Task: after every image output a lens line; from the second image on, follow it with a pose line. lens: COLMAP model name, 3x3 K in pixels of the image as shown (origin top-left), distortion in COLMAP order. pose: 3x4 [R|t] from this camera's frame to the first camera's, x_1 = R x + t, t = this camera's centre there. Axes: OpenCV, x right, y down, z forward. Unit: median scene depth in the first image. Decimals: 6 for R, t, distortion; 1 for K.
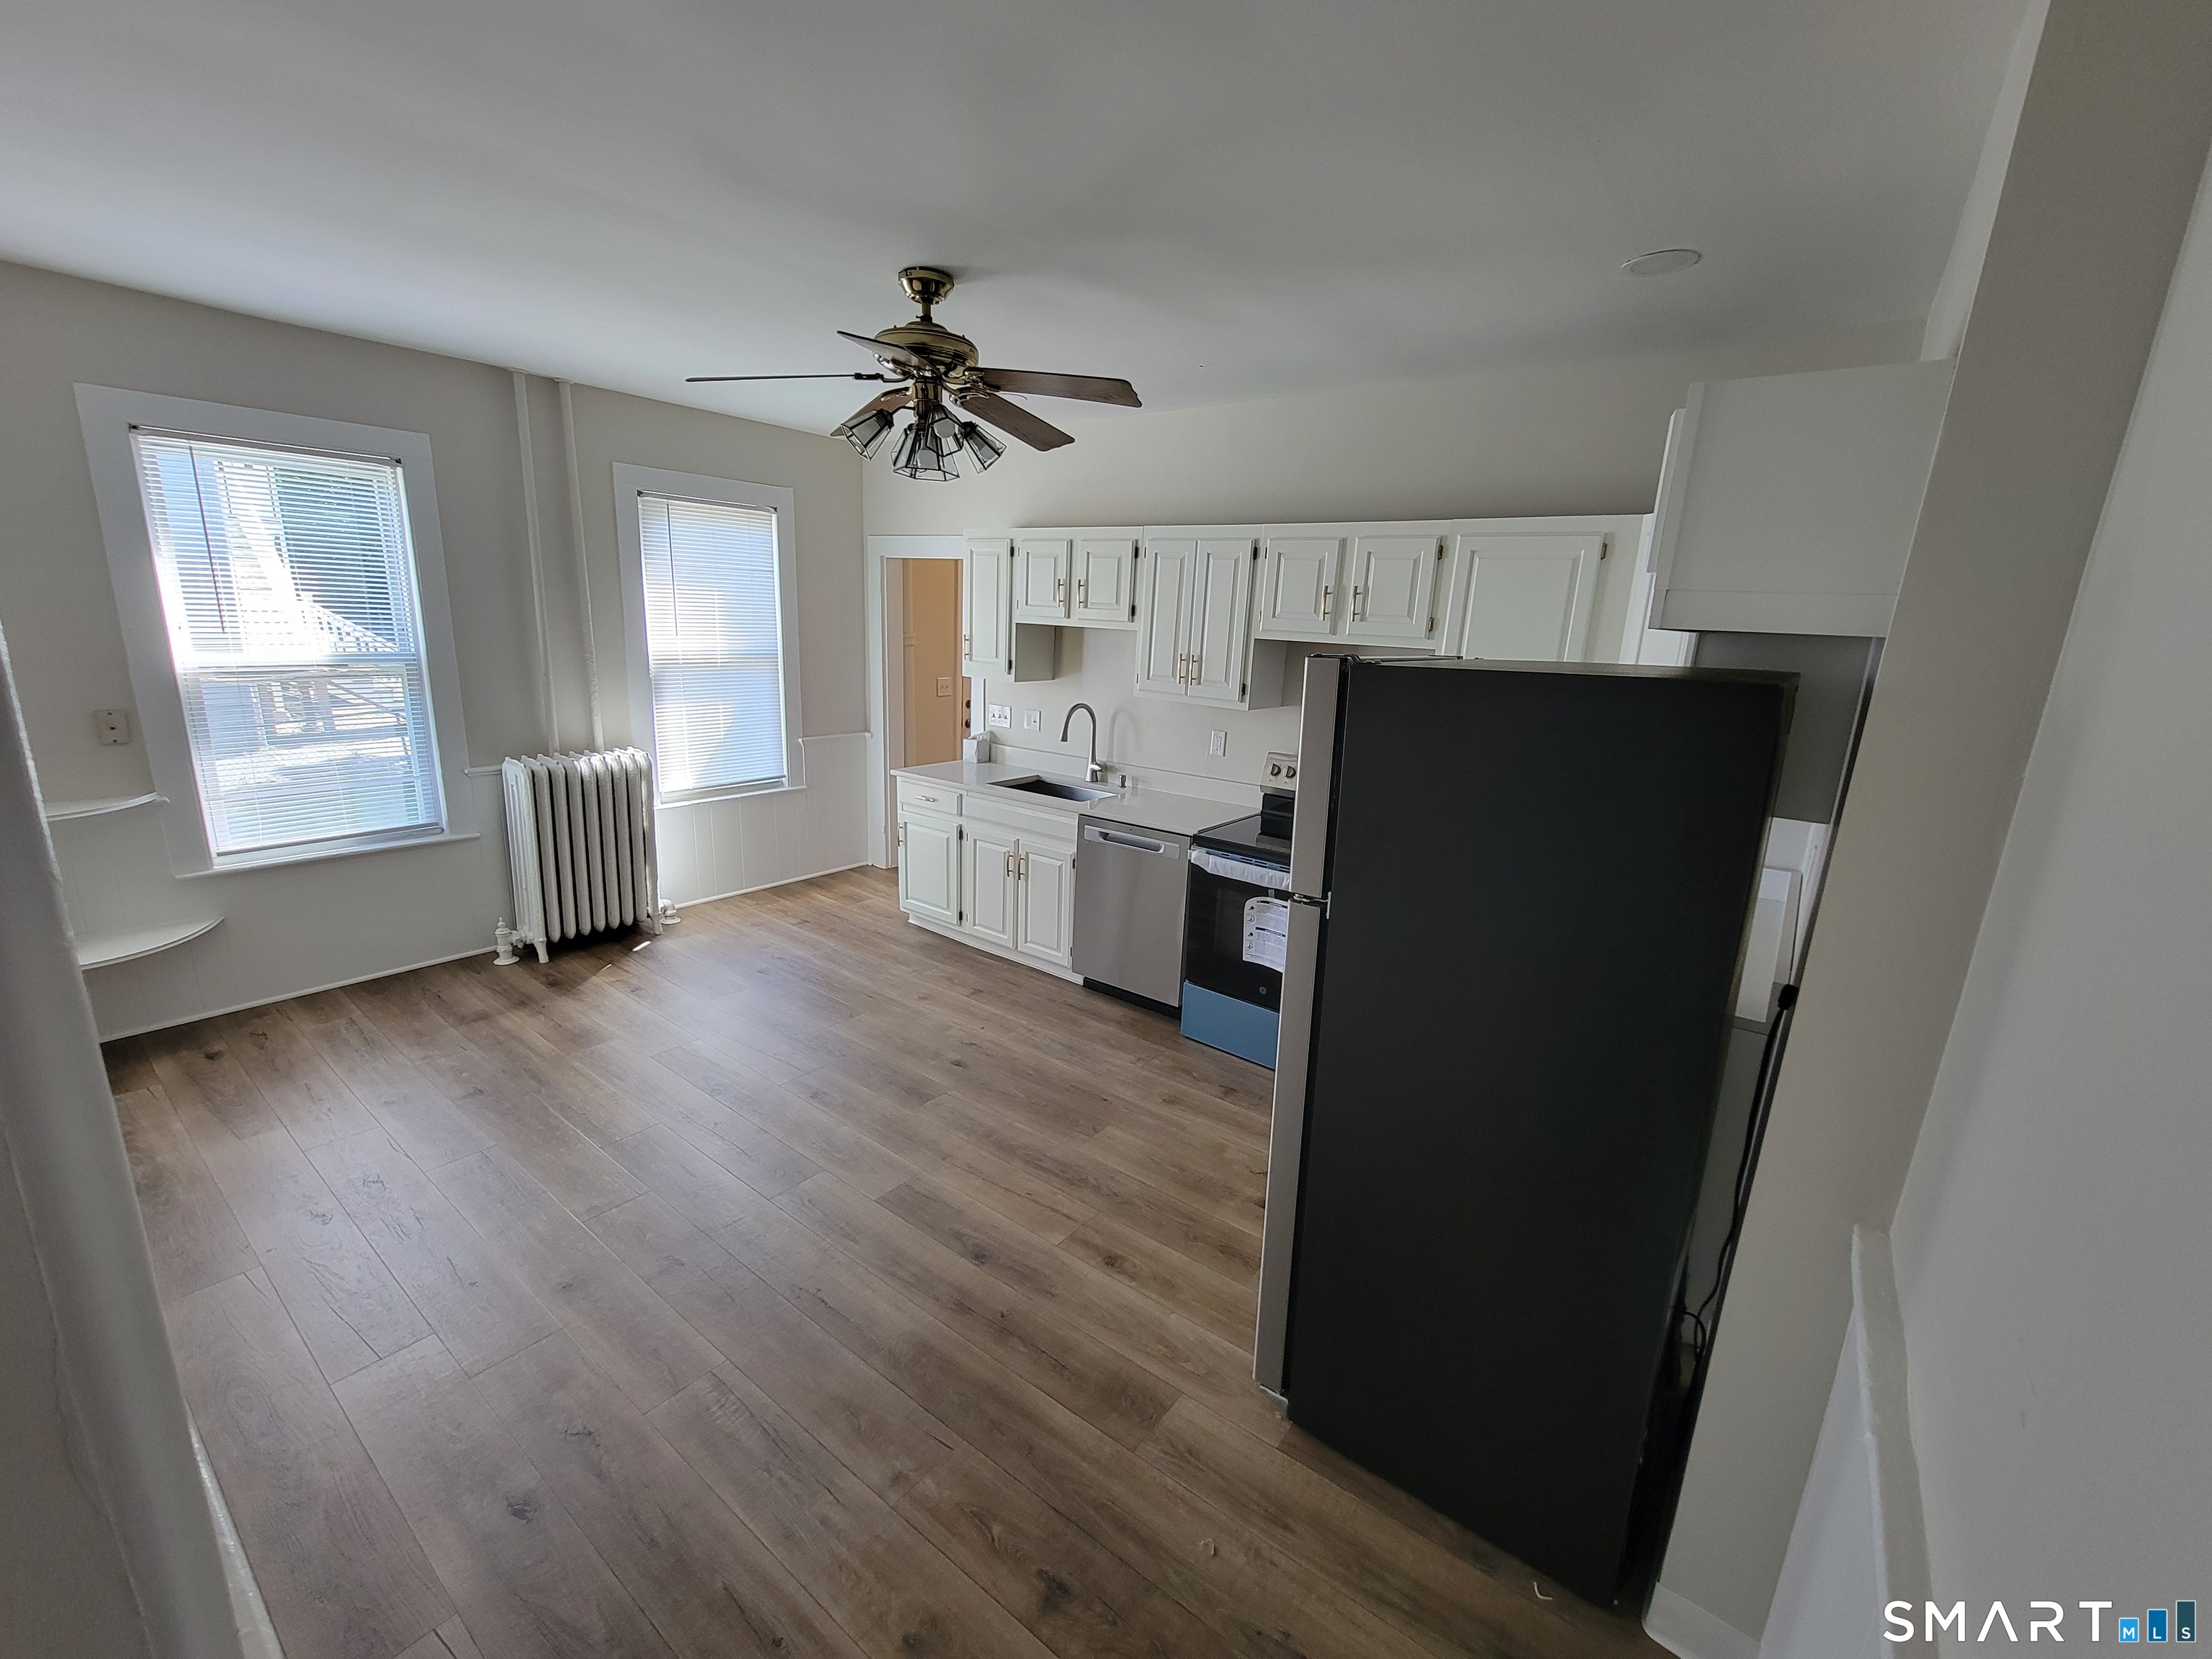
lens RADIAL K [[882.3, 0, 1106.0], [0, 882.3, 829.5], [0, 0, 1]] dist [-0.054851, 0.004649]
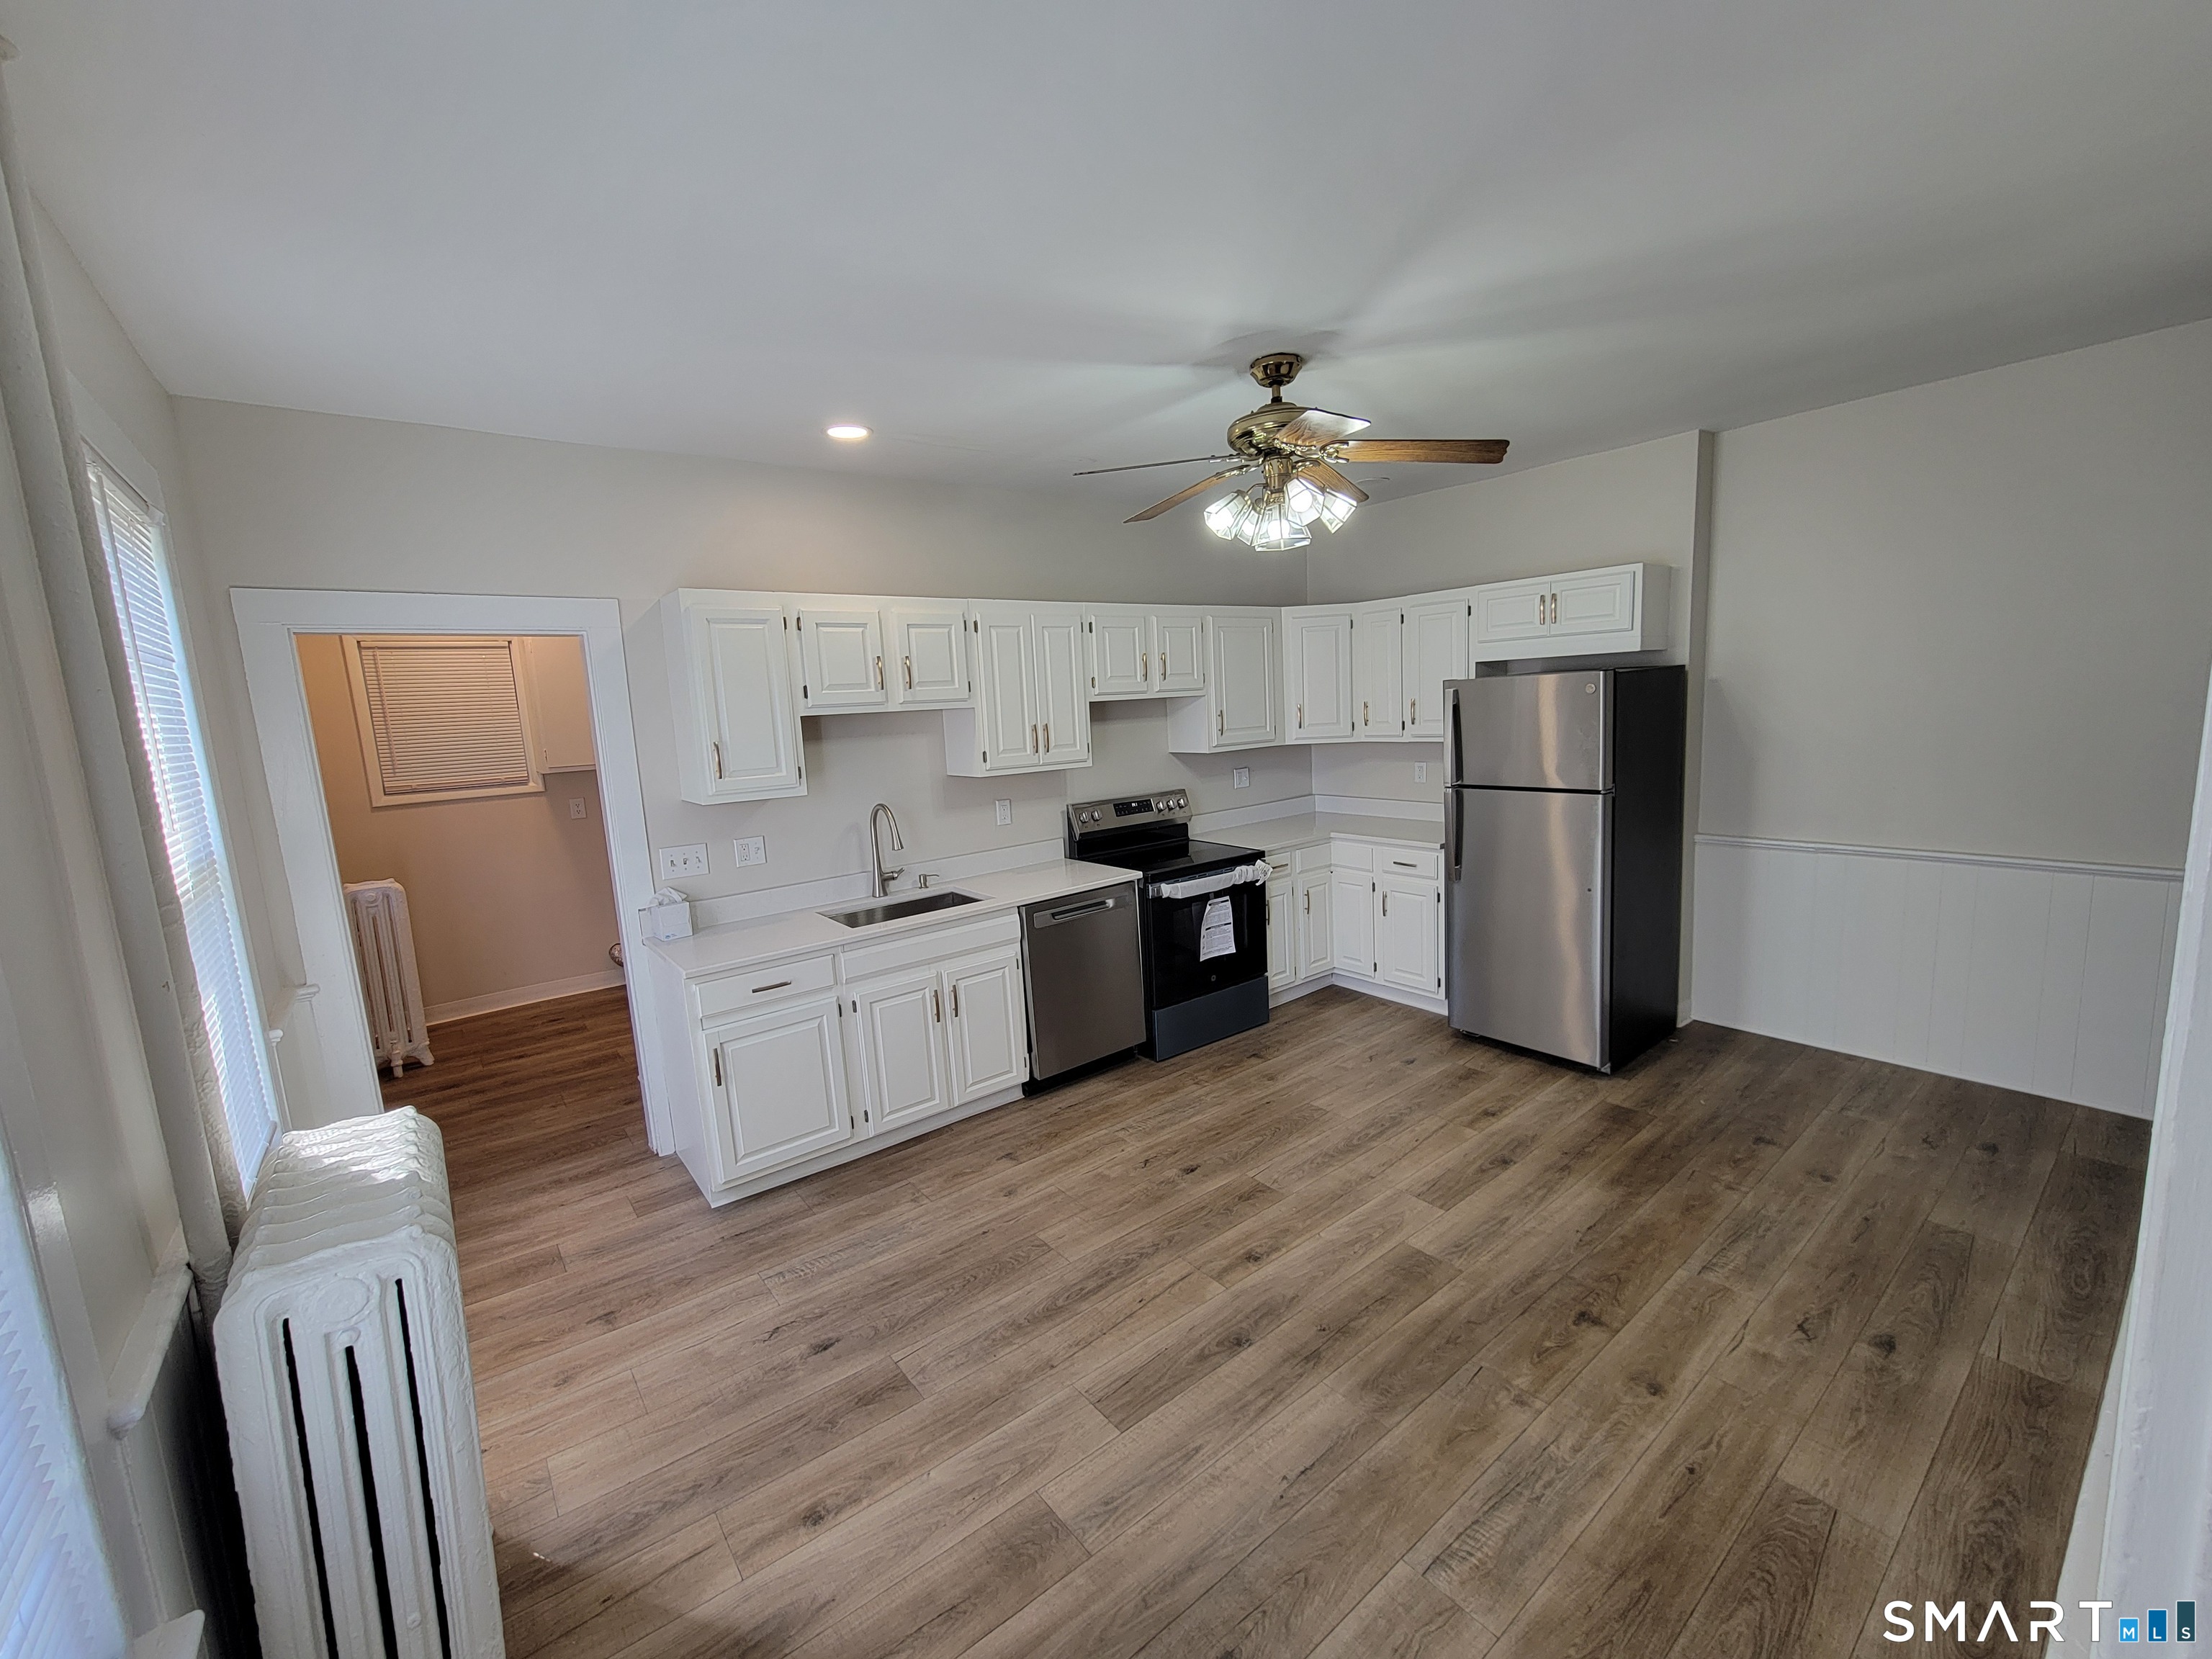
lens RADIAL K [[902.7, 0, 1106.0], [0, 902.7, 829.5], [0, 0, 1]] dist [-0.023894, 0.000125]
pose [[0.276617, -0.221400, 0.935128, -1.138473], [0.288110, 0.947442, 0.139091, -0.262073], [-0.916775, 0.230945, 0.325866, 0.784867]]
